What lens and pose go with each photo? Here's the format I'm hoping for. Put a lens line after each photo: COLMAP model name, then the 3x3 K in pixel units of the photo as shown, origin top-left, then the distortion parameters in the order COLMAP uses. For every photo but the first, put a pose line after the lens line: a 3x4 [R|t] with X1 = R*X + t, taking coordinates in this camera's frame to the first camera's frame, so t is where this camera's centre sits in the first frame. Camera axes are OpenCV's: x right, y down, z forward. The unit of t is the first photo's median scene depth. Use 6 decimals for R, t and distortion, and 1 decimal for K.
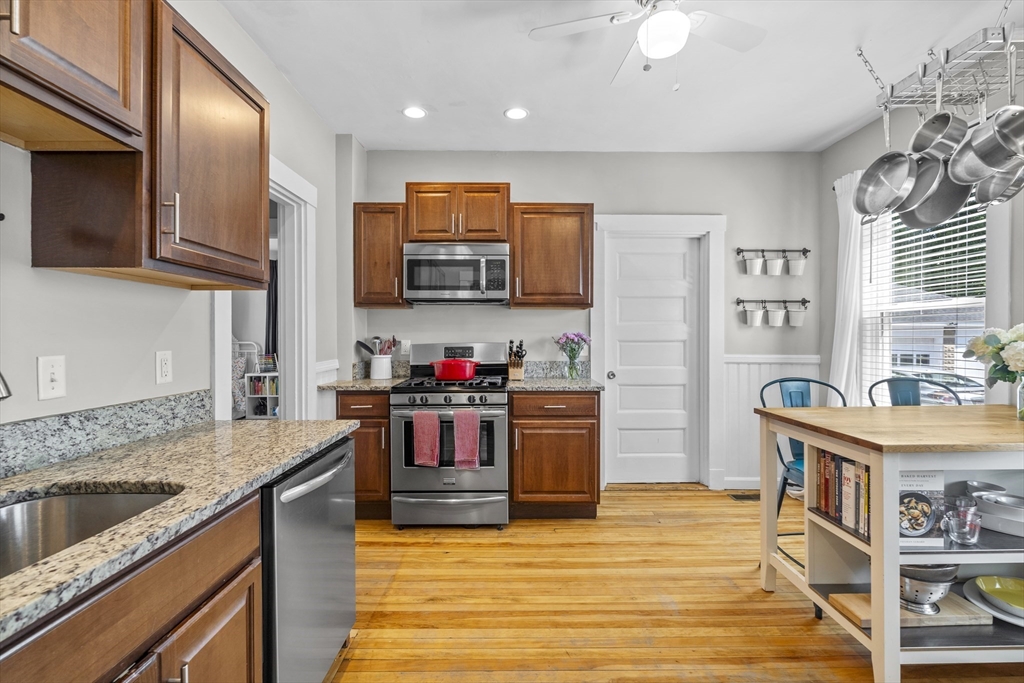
lens RADIAL K [[454.8, 0, 514.2], [0, 454.8, 341.0], [0, 0, 1]] dist [-0.002603, 0.000573]
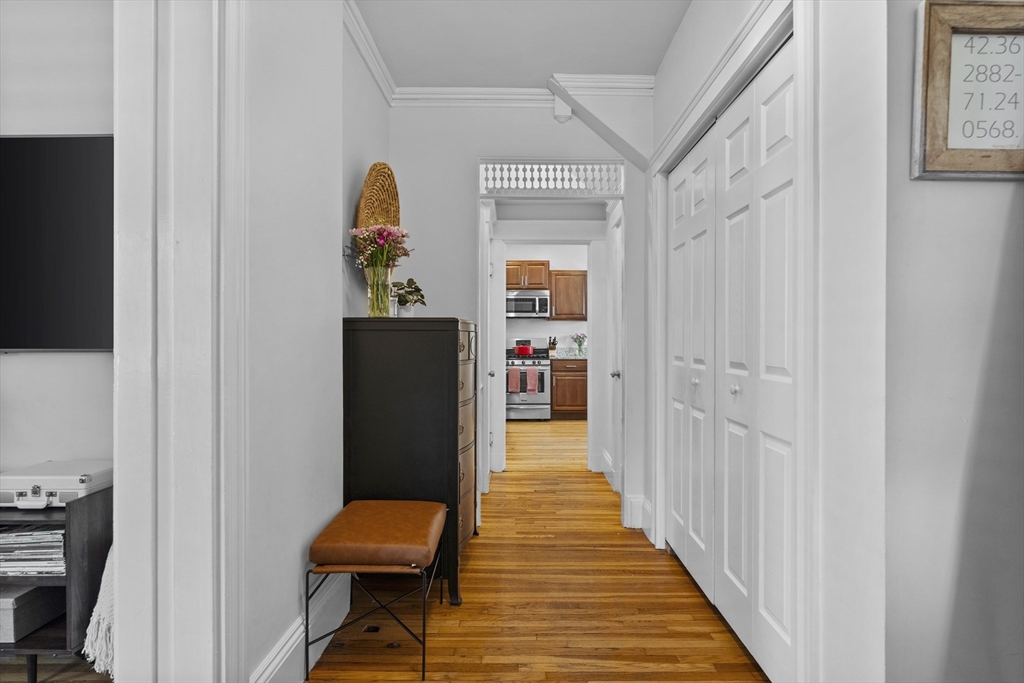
lens RADIAL K [[560.9, 0, 515.9], [0, 560.9, 339.7], [0, 0, 1]] dist [-0.000376, -0.002157]
pose [[0.999956, 0.000204, -0.009404, -0.152019], [-0.000357, 0.999868, -0.016240, 0.059122], [0.009399, 0.016242, 0.999824, -1.702655]]
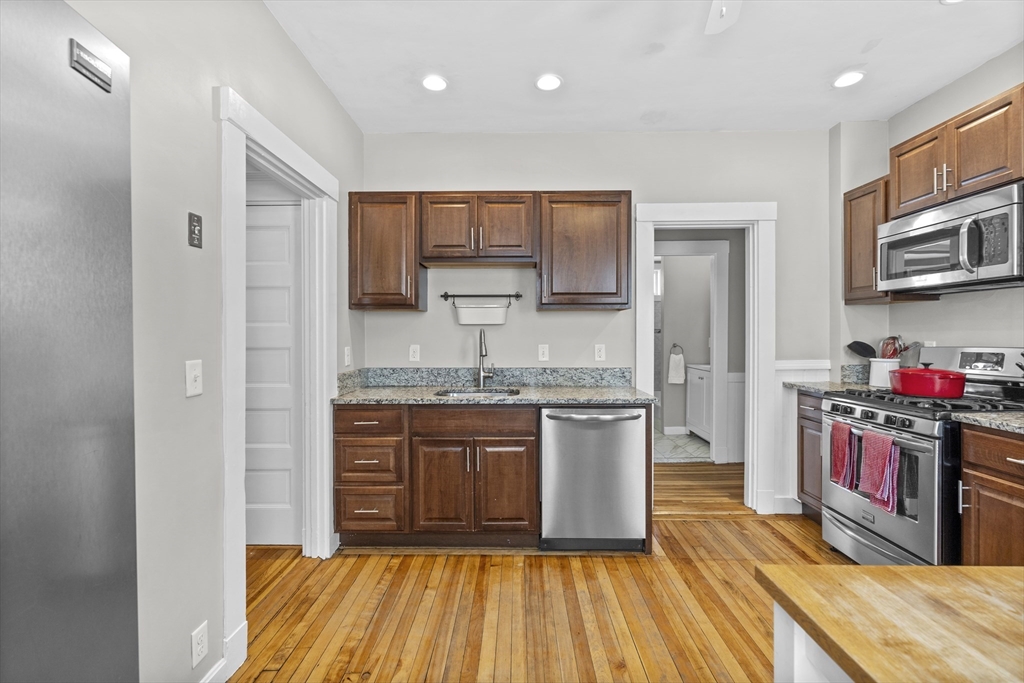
lens RADIAL K [[454.8, 0, 514.0], [0, 454.8, 338.7], [0, 0, 1]] dist [-0.002603, 0.000573]
pose [[-0.017155, 0.008200, -0.999819, 0.653319], [-0.009135, 0.999923, 0.008357, -0.008390], [0.999811, 0.009277, -0.017079, 0.371578]]
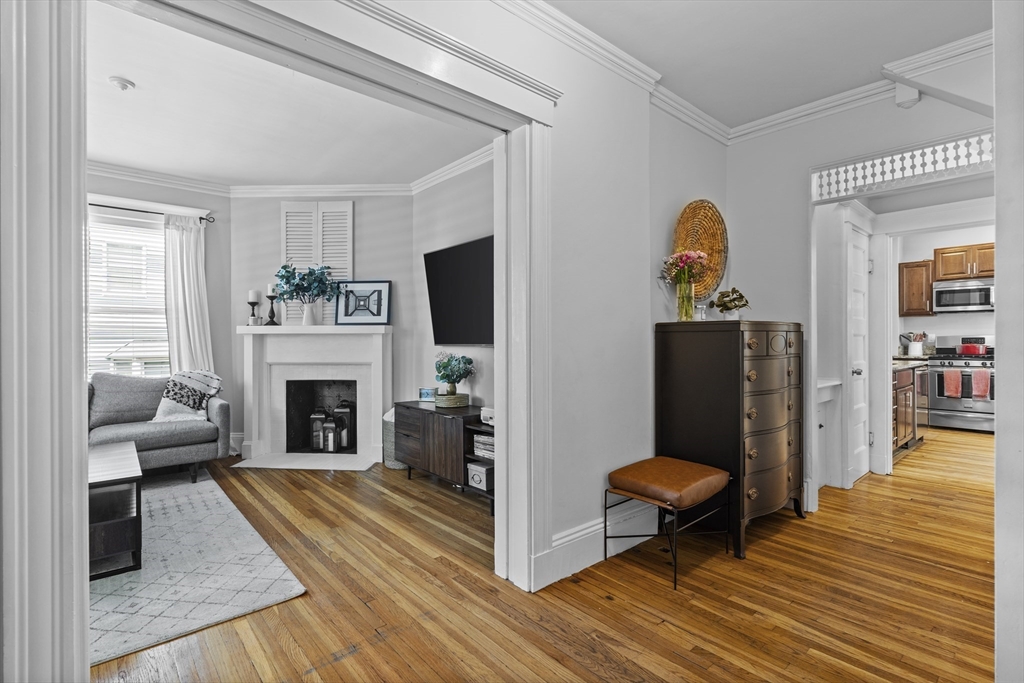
lens RADIAL K [[479.9, 0, 512.0], [0, 479.9, 339.0], [0, 0, 1]] dist [-0.004578, -0.000321]
pose [[0.654210, -0.001519, -0.756311, 0.121287], [-0.008776, 0.999915, -0.009600, 0.058010], [0.756262, 0.012918, 0.654142, -1.738113]]
